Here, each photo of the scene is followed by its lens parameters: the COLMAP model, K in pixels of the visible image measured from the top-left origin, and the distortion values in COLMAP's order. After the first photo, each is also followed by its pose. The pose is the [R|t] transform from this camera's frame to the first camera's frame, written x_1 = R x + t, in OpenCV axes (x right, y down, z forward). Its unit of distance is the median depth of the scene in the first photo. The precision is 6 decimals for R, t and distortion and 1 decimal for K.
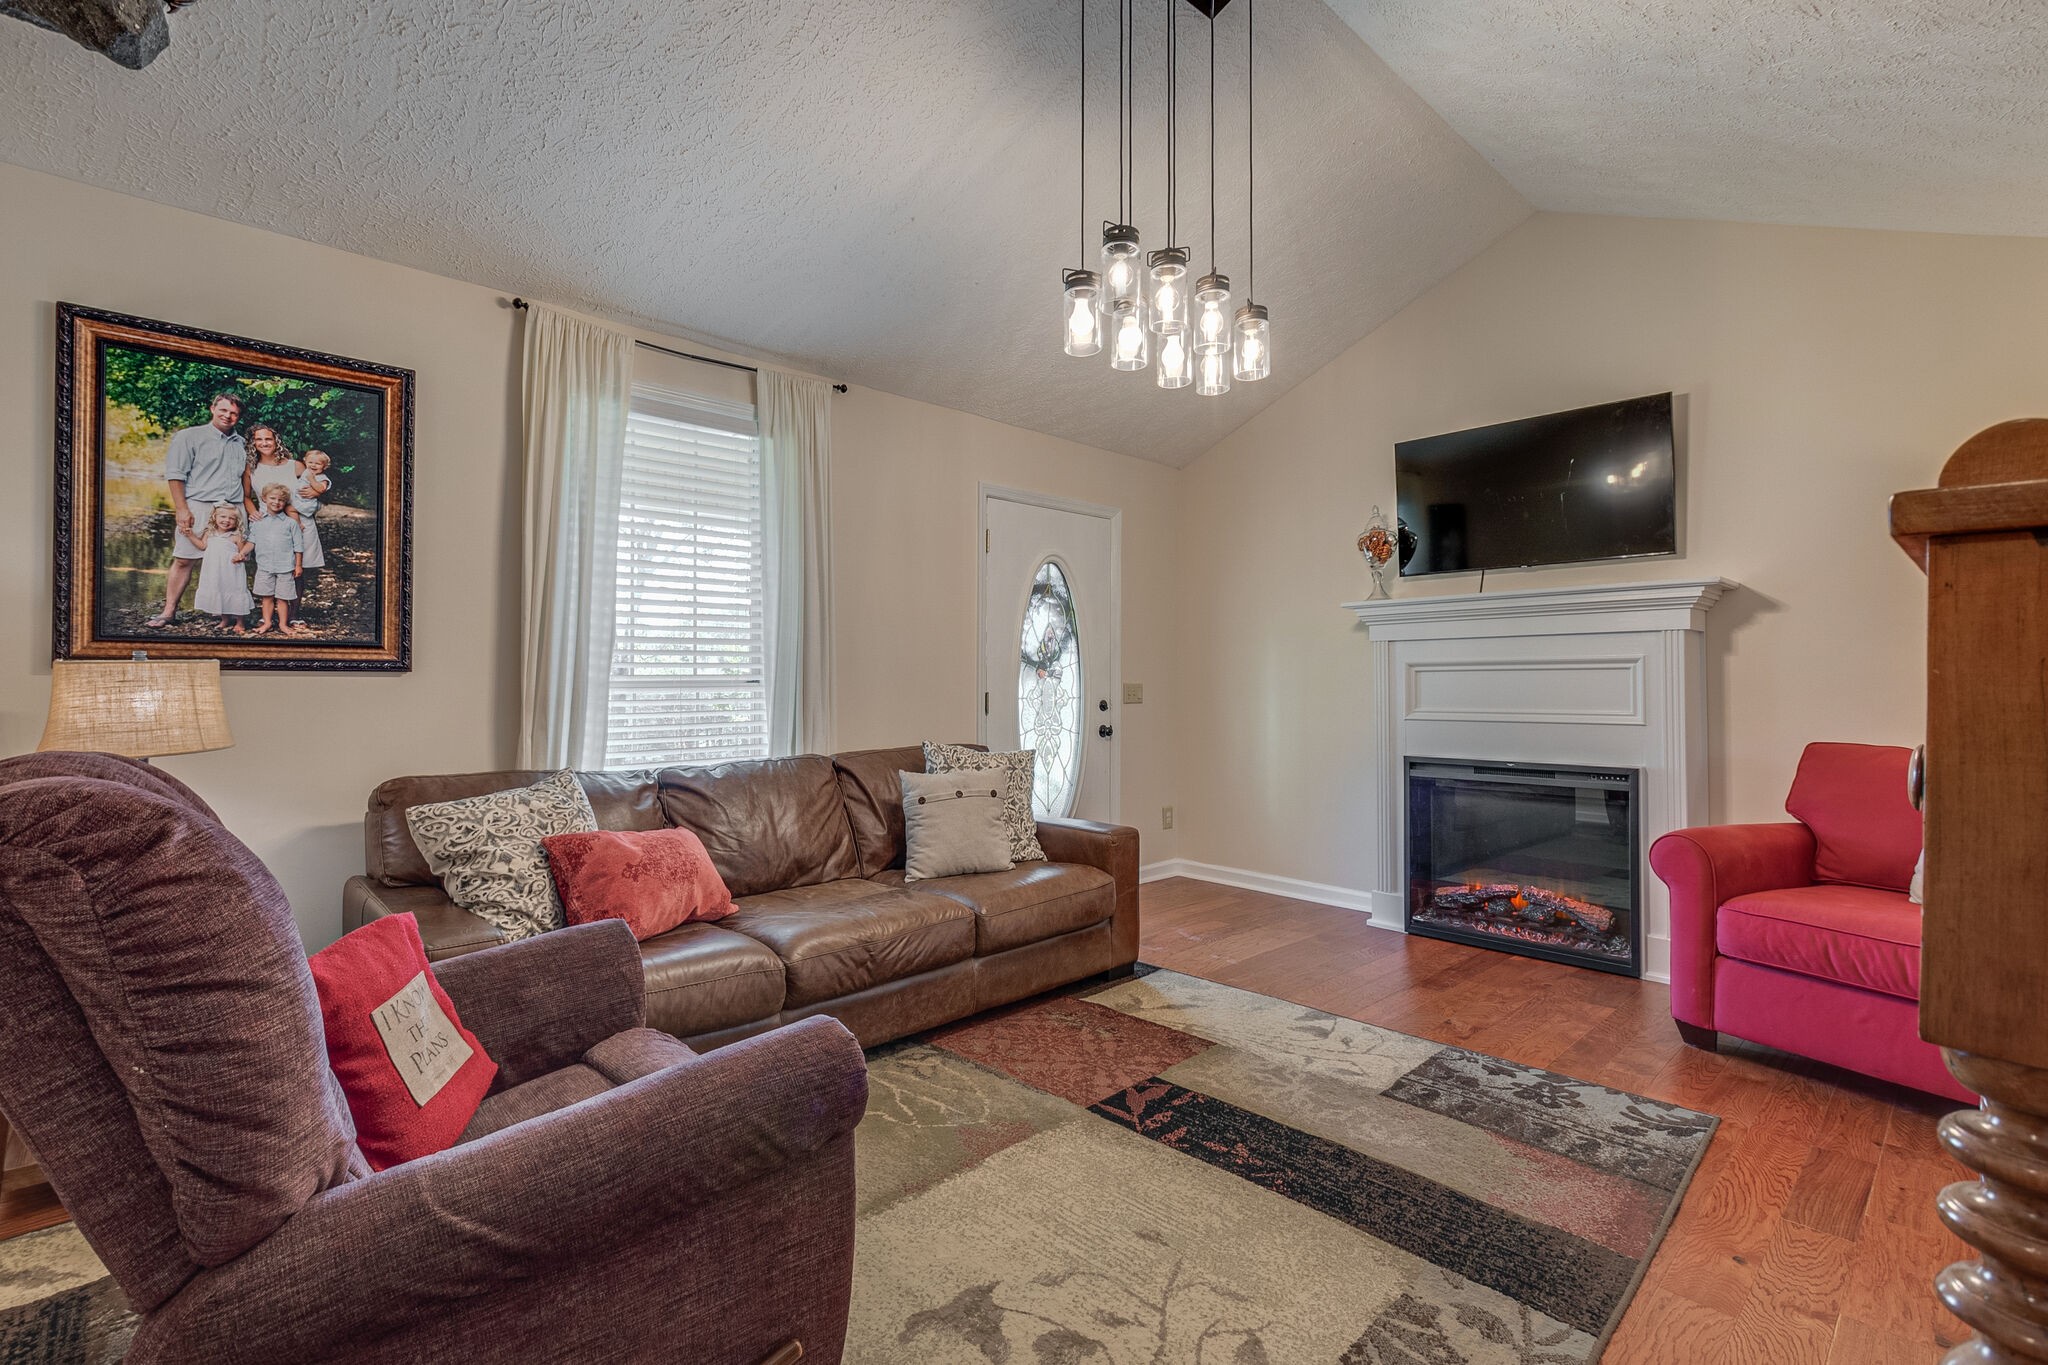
lens RADIAL K [[936.7, 0, 1004.5], [0, 936.7, 674.8], [0, 0, 1]] dist [-0.004907, -0.000839]
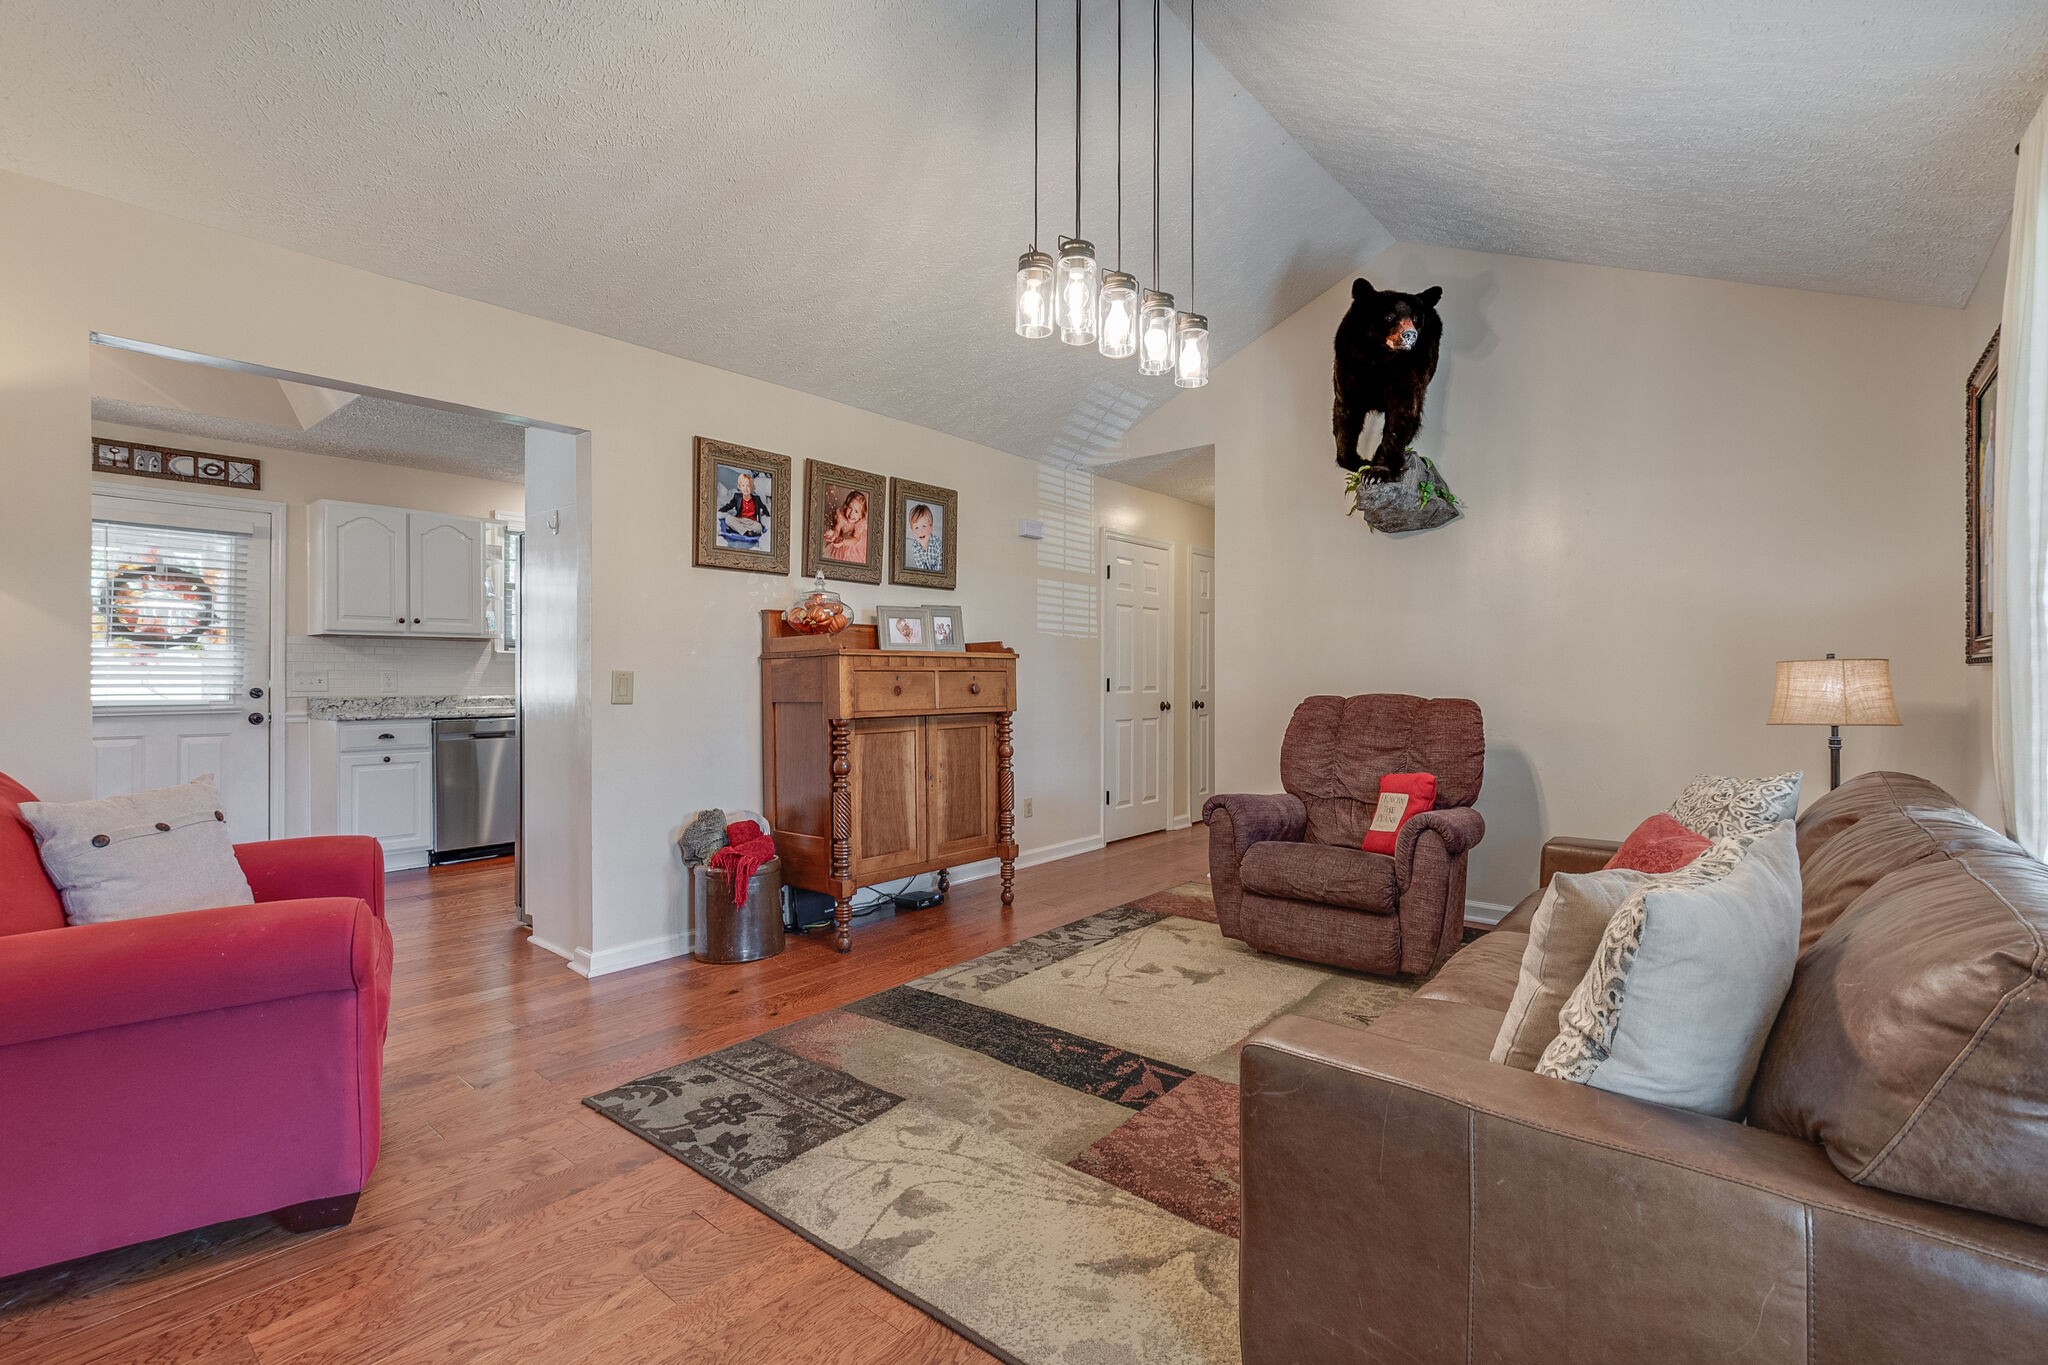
lens RADIAL K [[905.5, 0, 1015.9], [0, 905.5, 695.0], [0, 0, 1]] dist [-0.001057, -0.000446]
pose [[-0.992525, -0.002177, -0.122022, 0.386918], [-0.003667, 0.999921, 0.011986, 0.021628], [0.121987, 0.012343, -0.992455, 1.852854]]
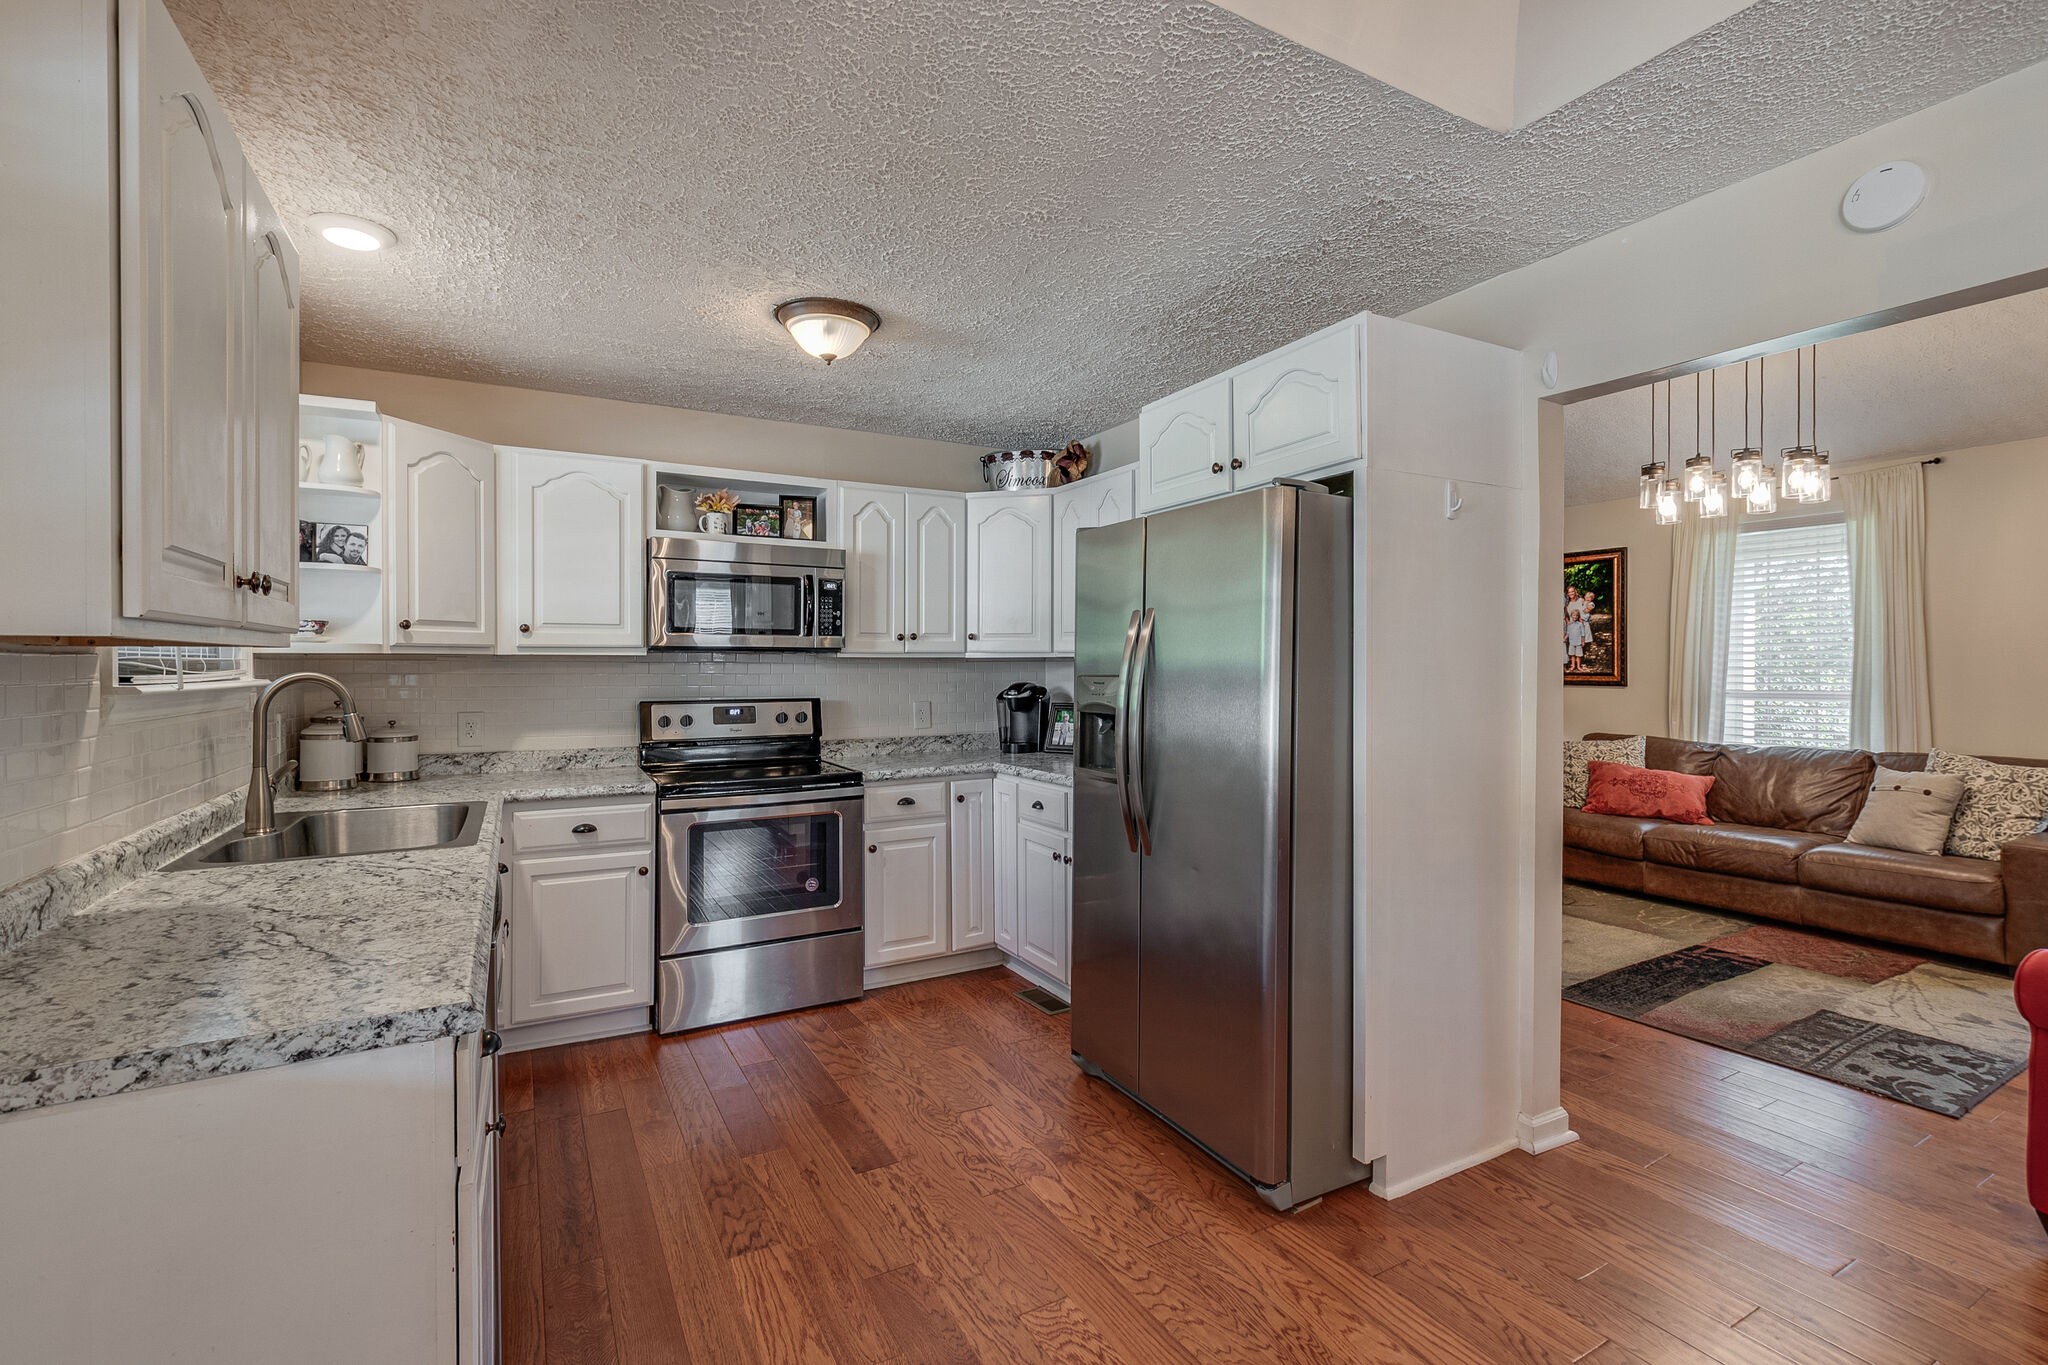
lens RADIAL K [[915.3, 0, 1028.4], [0, 915.3, 668.1], [0, 0, 1]] dist [-0.002142, 0.005040]
pose [[-0.234467, 0.002391, -0.972121, 1.917720], [0.009500, 0.999955, 0.000168, -0.065477], [0.972078, -0.009195, -0.234479, 0.170291]]
